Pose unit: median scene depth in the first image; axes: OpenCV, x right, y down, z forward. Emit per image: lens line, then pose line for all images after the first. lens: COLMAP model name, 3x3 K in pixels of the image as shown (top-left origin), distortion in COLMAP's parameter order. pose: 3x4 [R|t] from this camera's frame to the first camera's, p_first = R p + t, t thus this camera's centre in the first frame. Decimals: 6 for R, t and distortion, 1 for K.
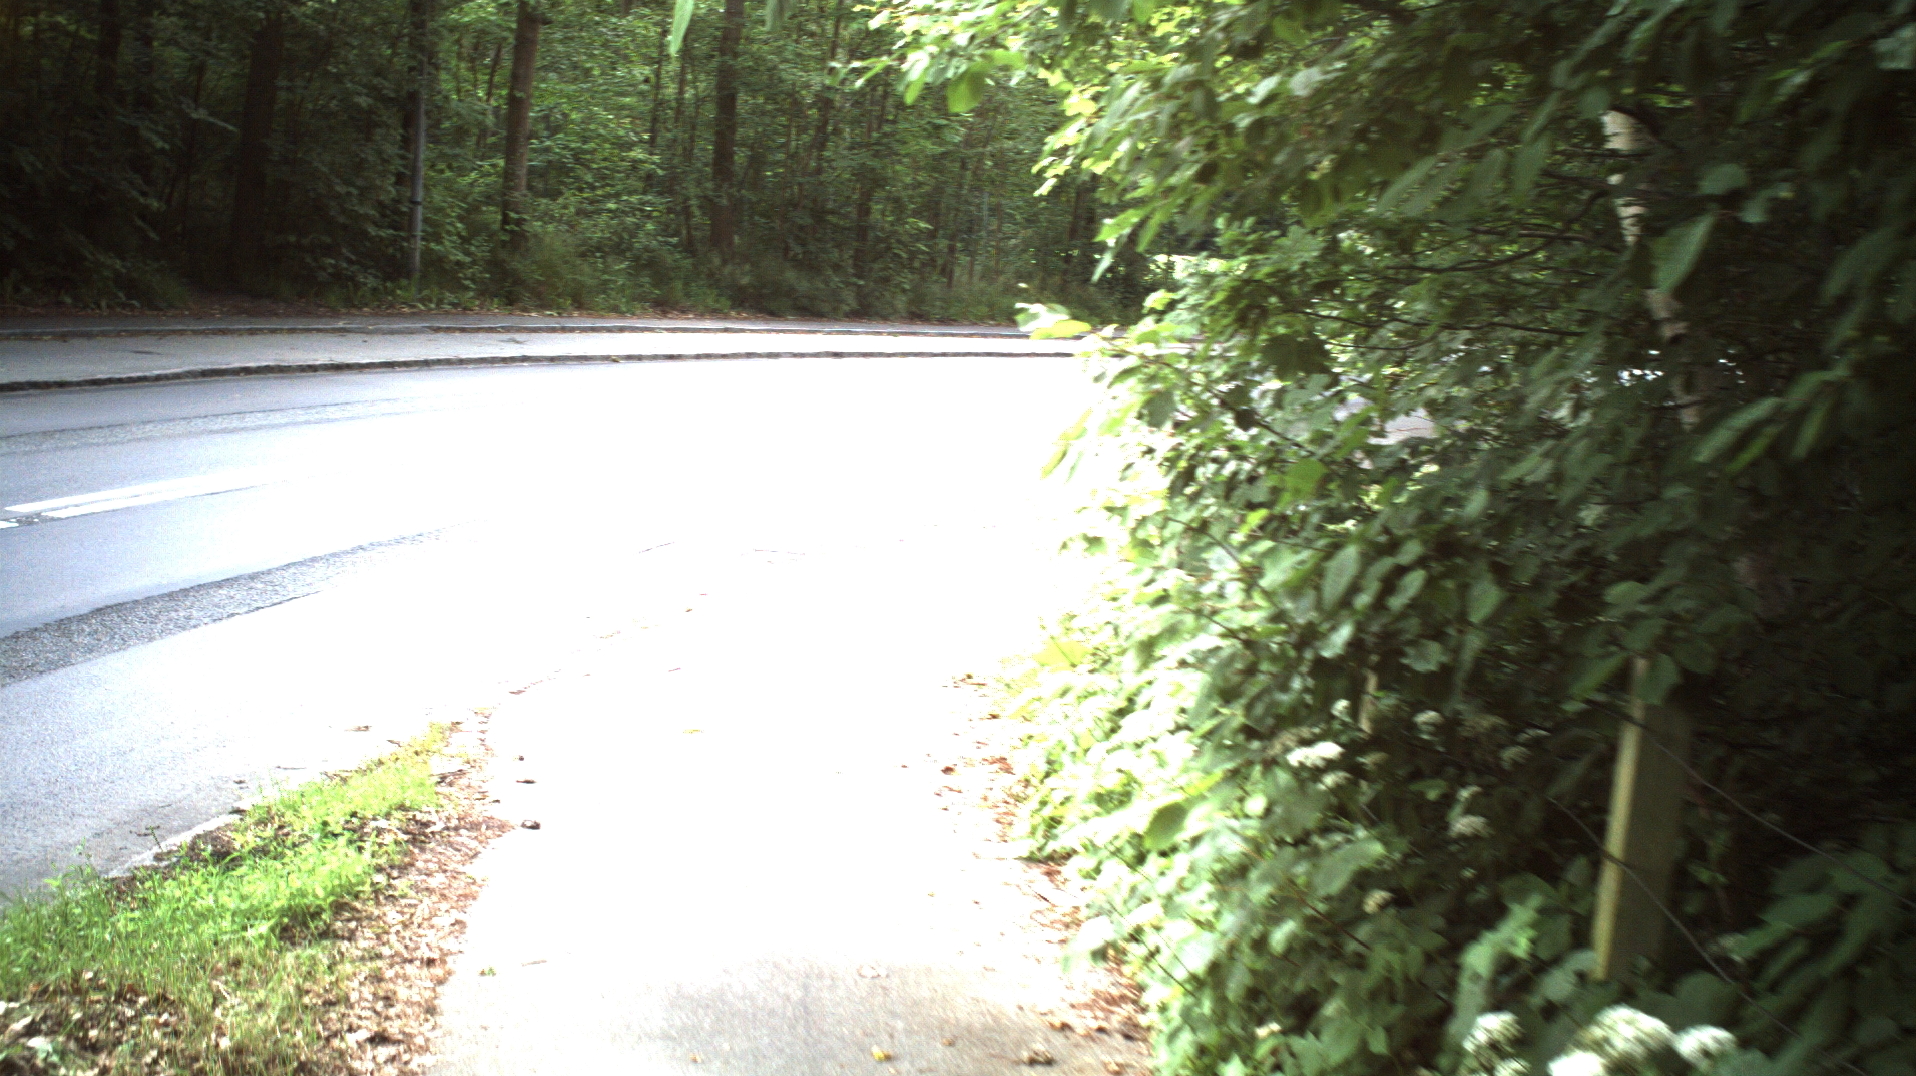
lens RADIAL K [[3365.3, 0, 958.0], [0, 3365.3, 538.0], [0, 0, 1]] dist [-0.296263, 0.392567]
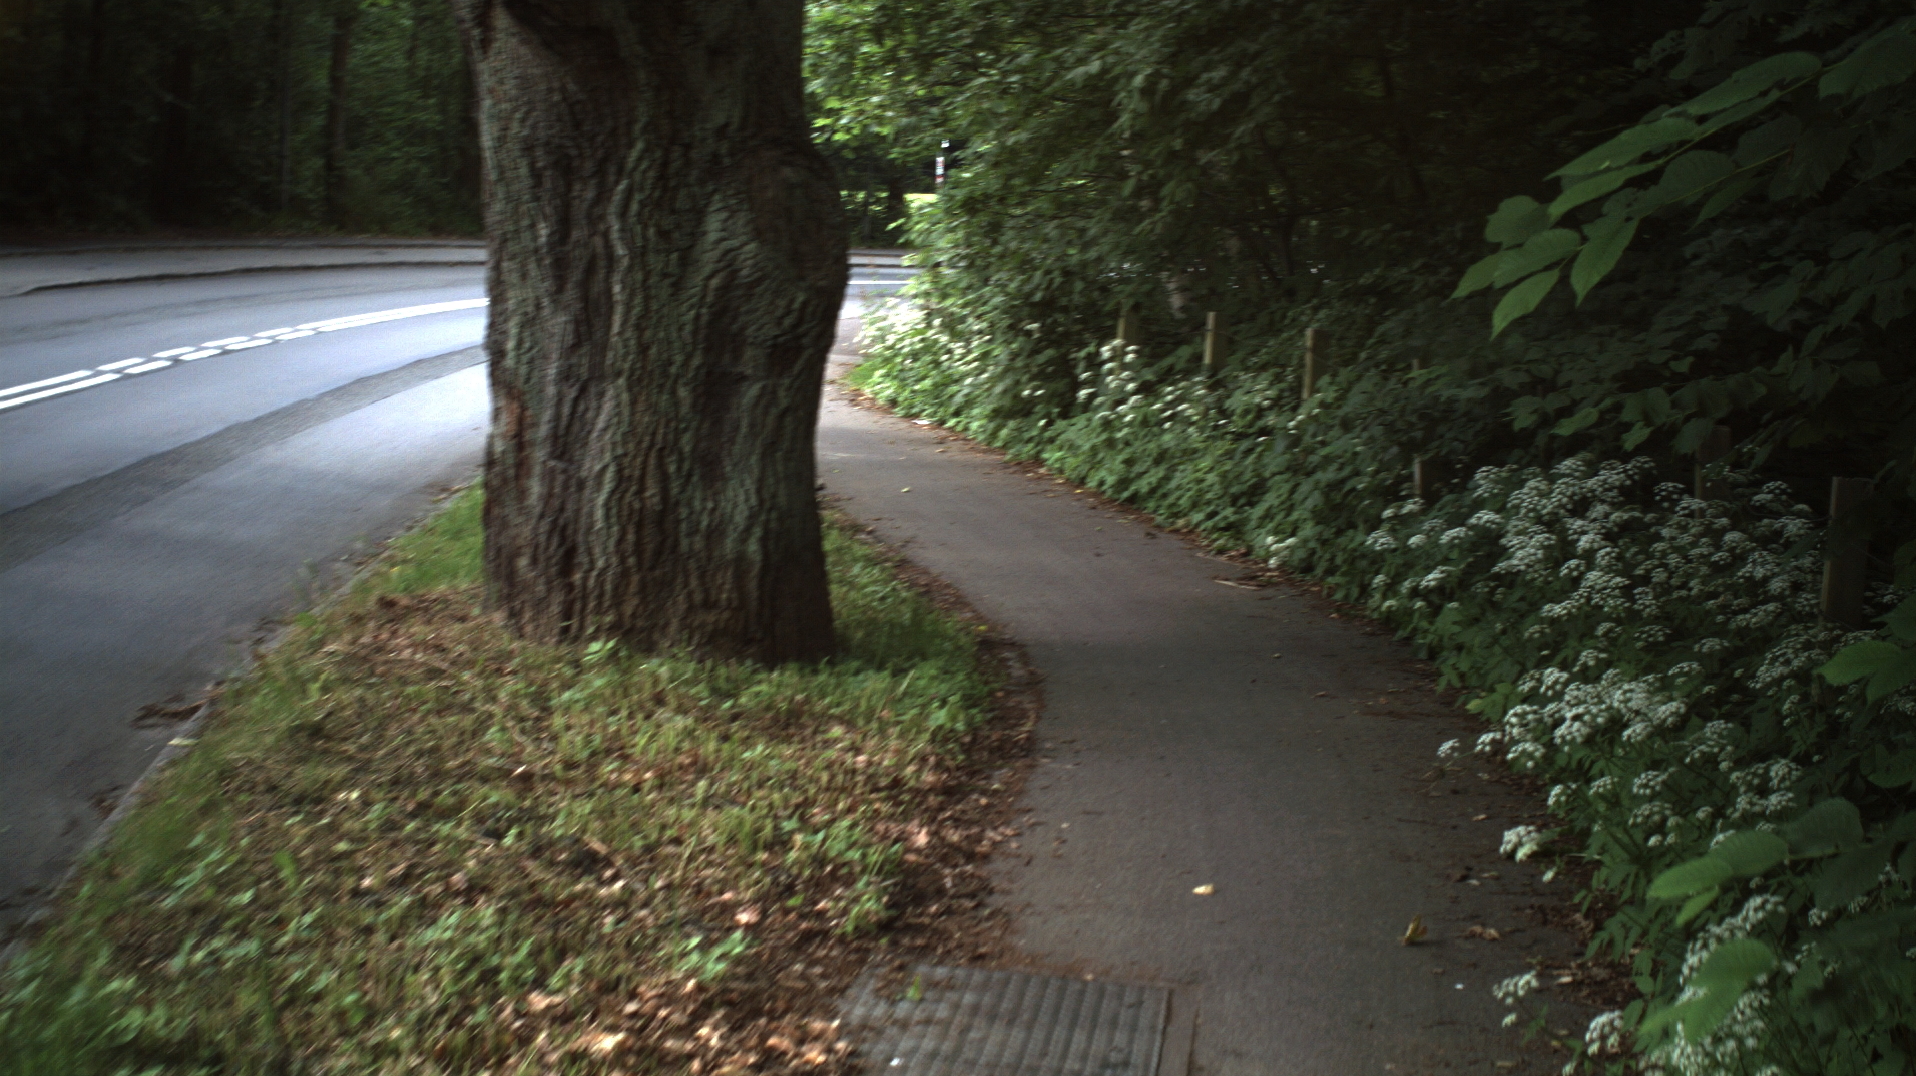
lens RADIAL K [[3365.3, 0, 958.0], [0, 3365.3, 538.0], [0, 0, 1]] dist [-0.296263, 0.392567]
pose [[0.990863, -0.022537, 0.132978, -0.071638], [0.019803, 0.999565, 0.021846, 0.033165], [-0.133413, -0.019013, 0.990878, -0.401140]]
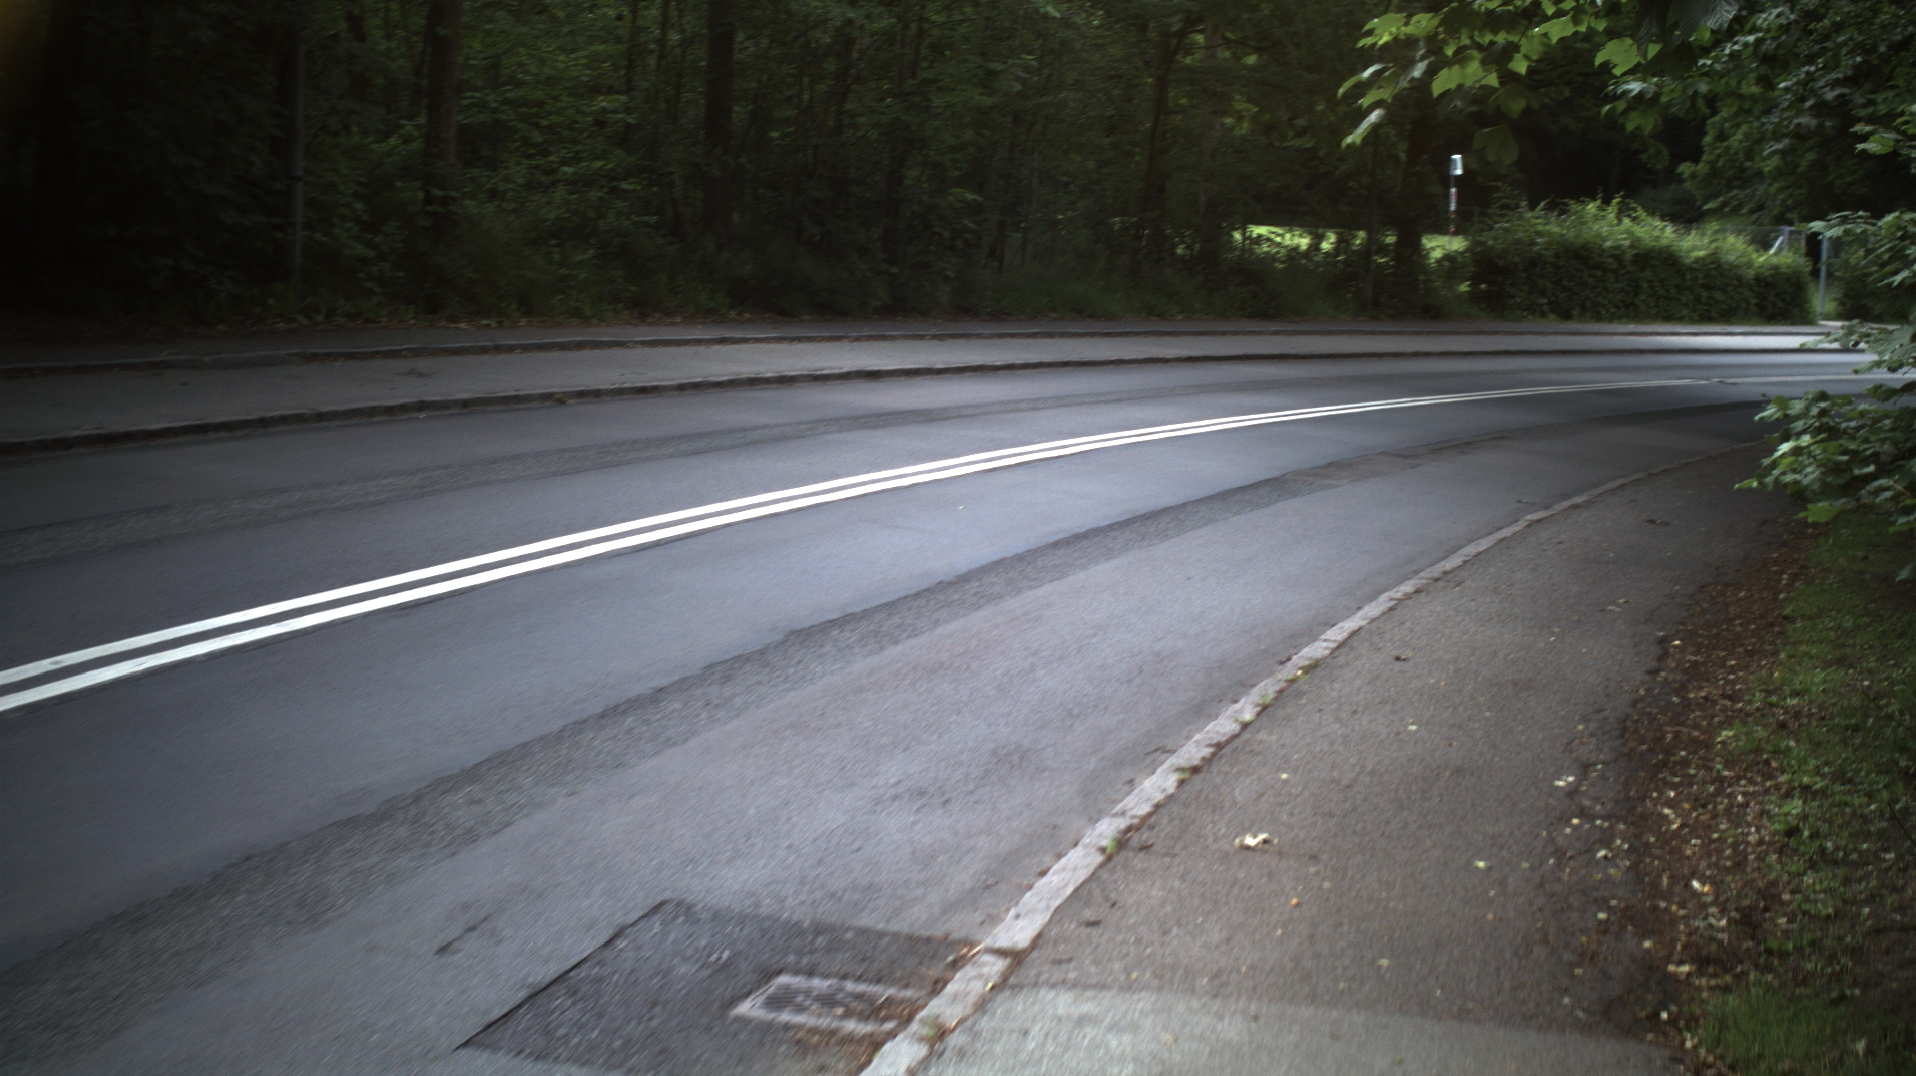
lens RADIAL K [[3365.3, 0, 958.0], [0, 3365.3, 538.0], [0, 0, 1]] dist [-0.296263, 0.392567]
pose [[0.999906, -0.013350, -0.003034, -0.015960], [0.013379, 0.999862, 0.009812, -0.026604], [0.002902, -0.009852, 0.999947, 0.269587]]
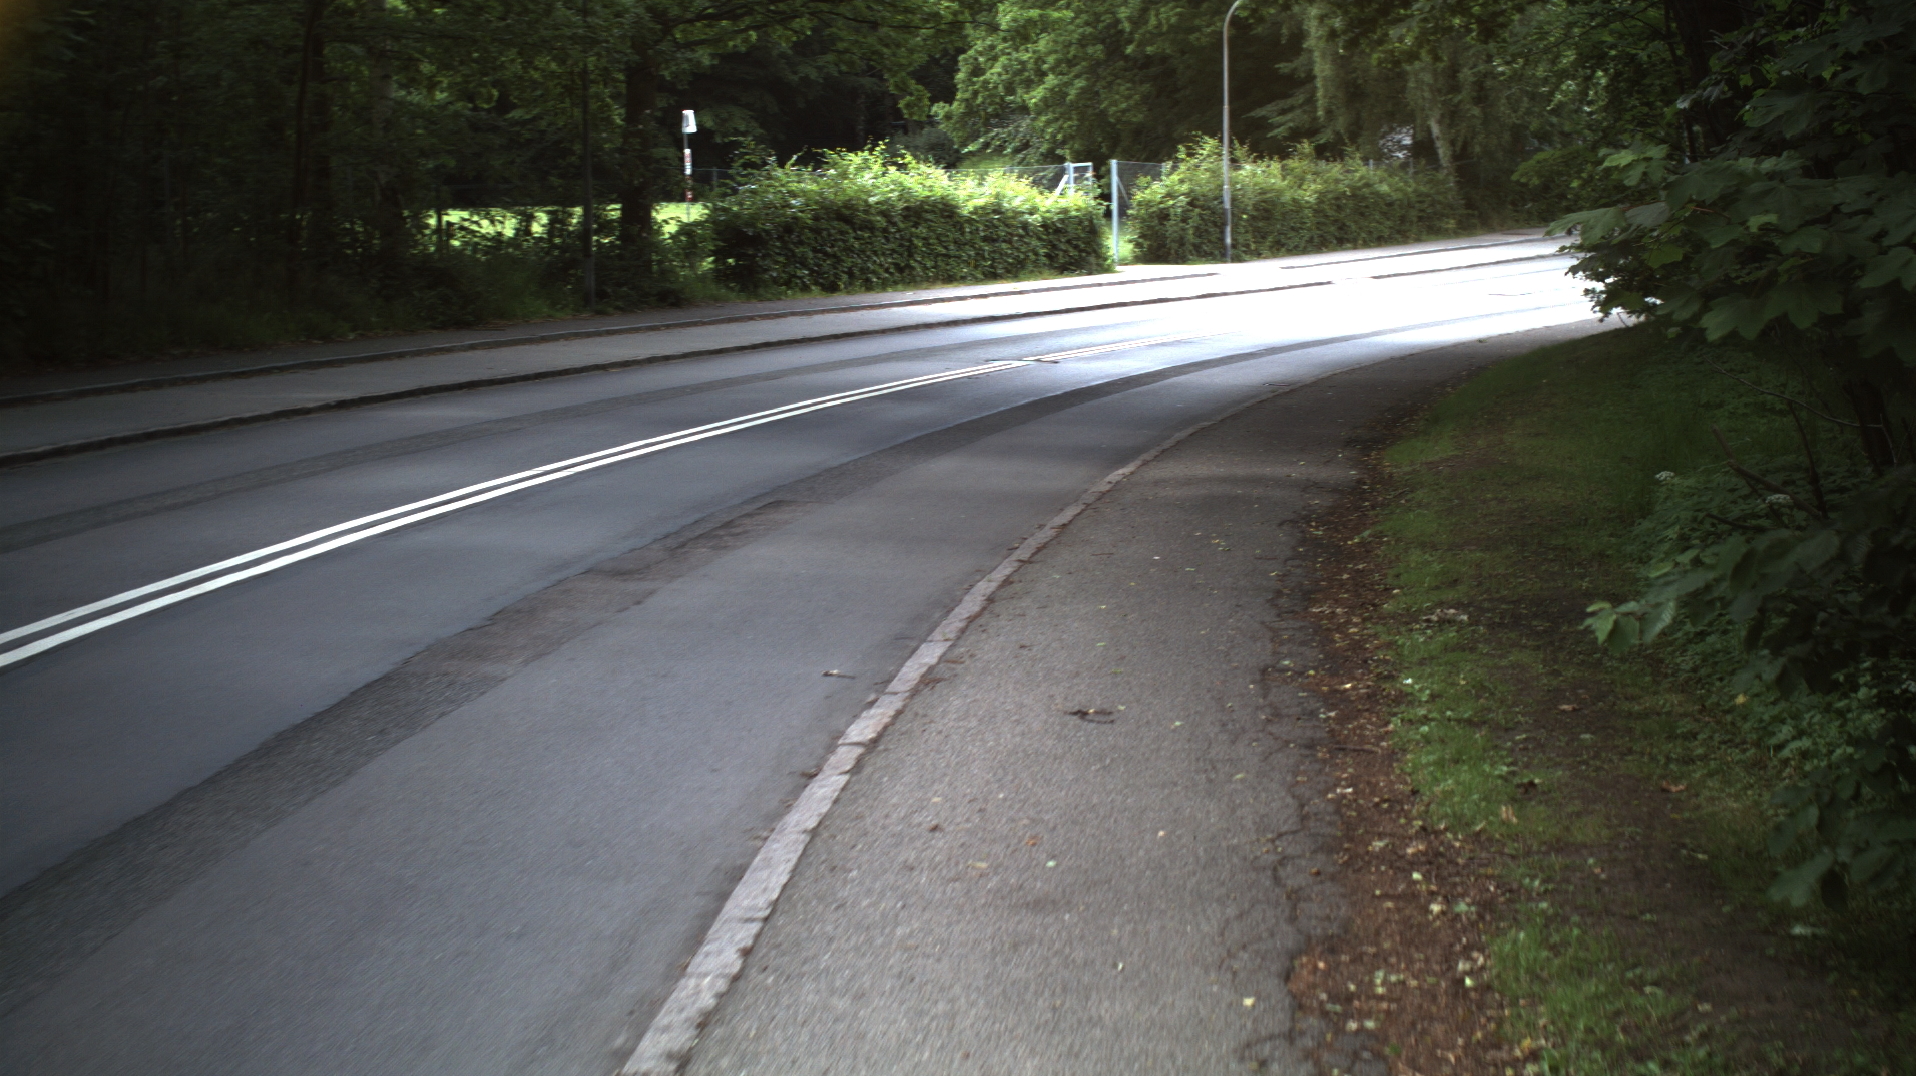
lens RADIAL K [[3365.3, 0, 958.0], [0, 3365.3, 538.0], [0, 0, 1]] dist [-0.296263, 0.392567]
pose [[0.972035, -0.102578, 0.211248, 0.025105], [0.098546, 0.994693, 0.029559, -0.048278], [-0.213159, -0.007915, 0.976986, 0.531937]]
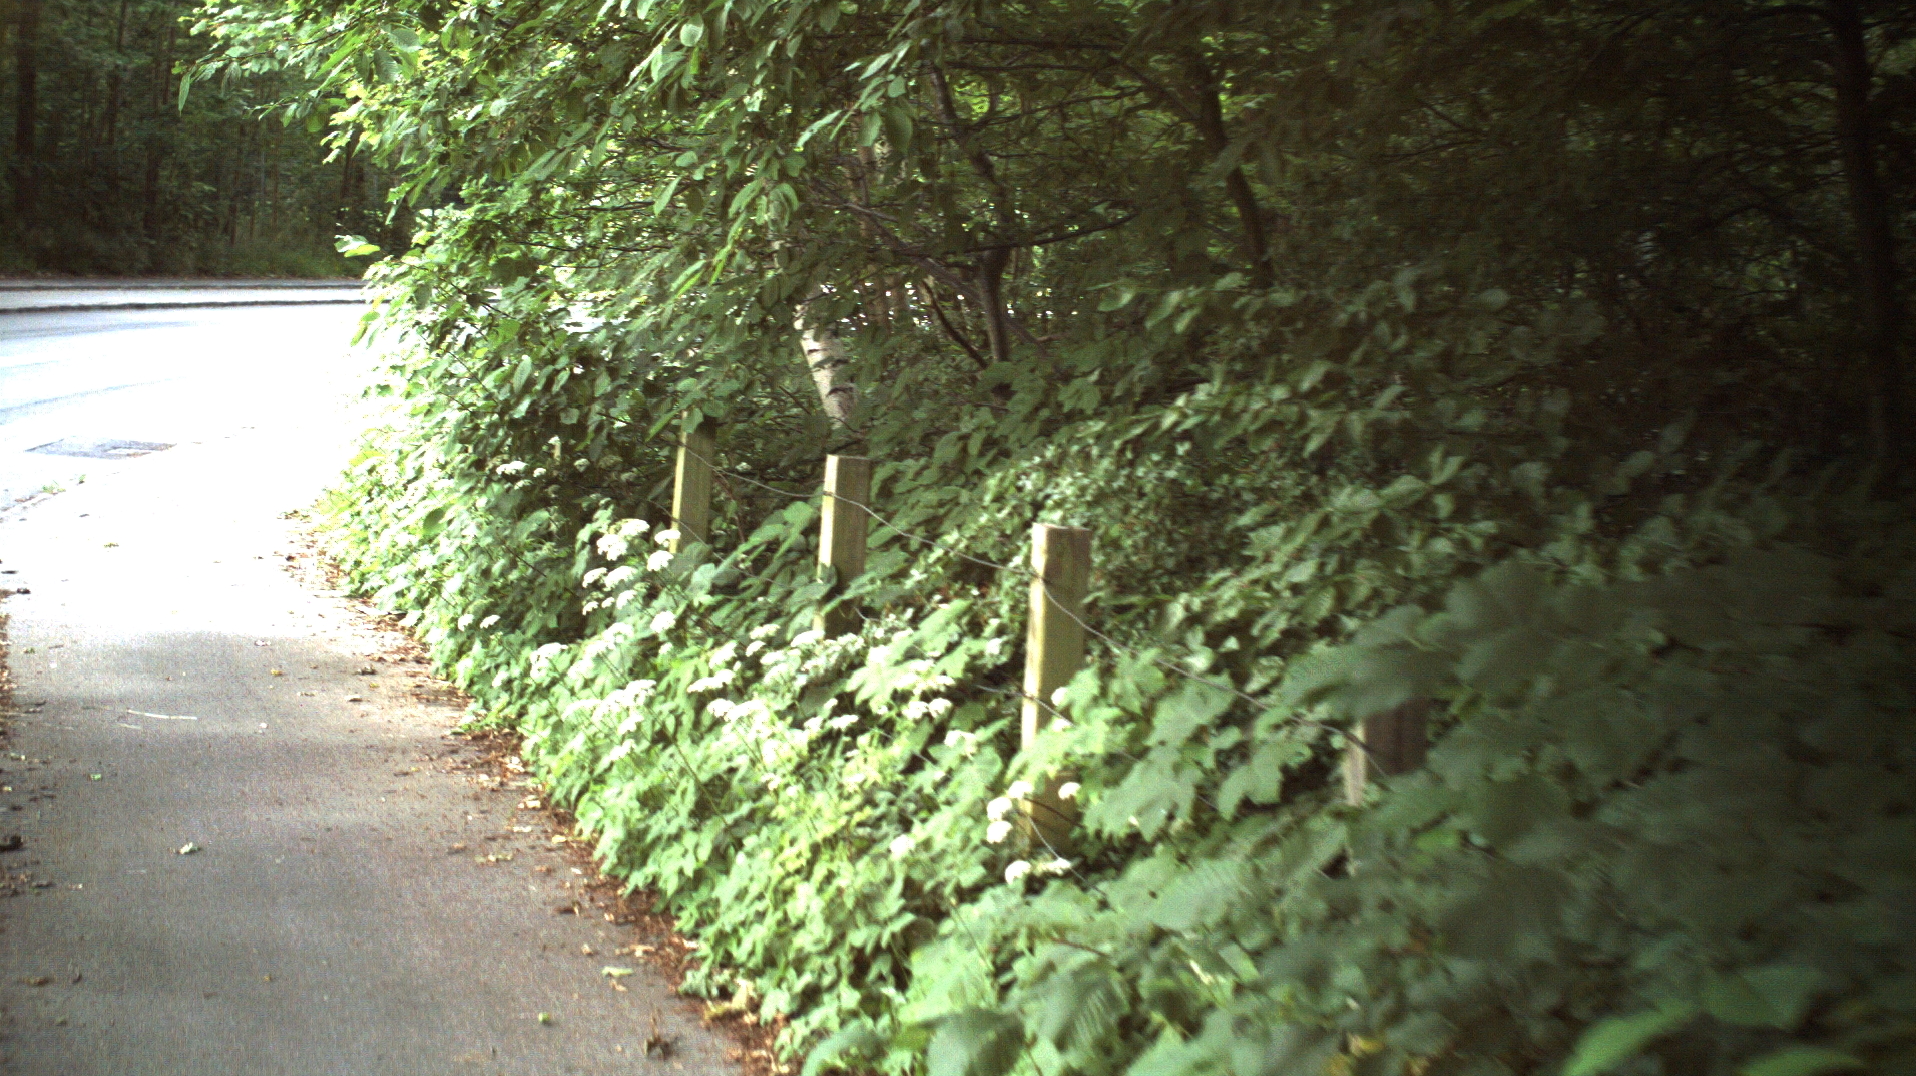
lens RADIAL K [[3365.3, 0, 958.0], [0, 3365.3, 538.0], [0, 0, 1]] dist [-0.296263, 0.392567]
pose [[0.976281, -0.039020, 0.212961, -0.007813], [0.035876, 0.999183, 0.018610, 0.012355], [-0.213513, -0.010528, 0.976883, -0.139197]]
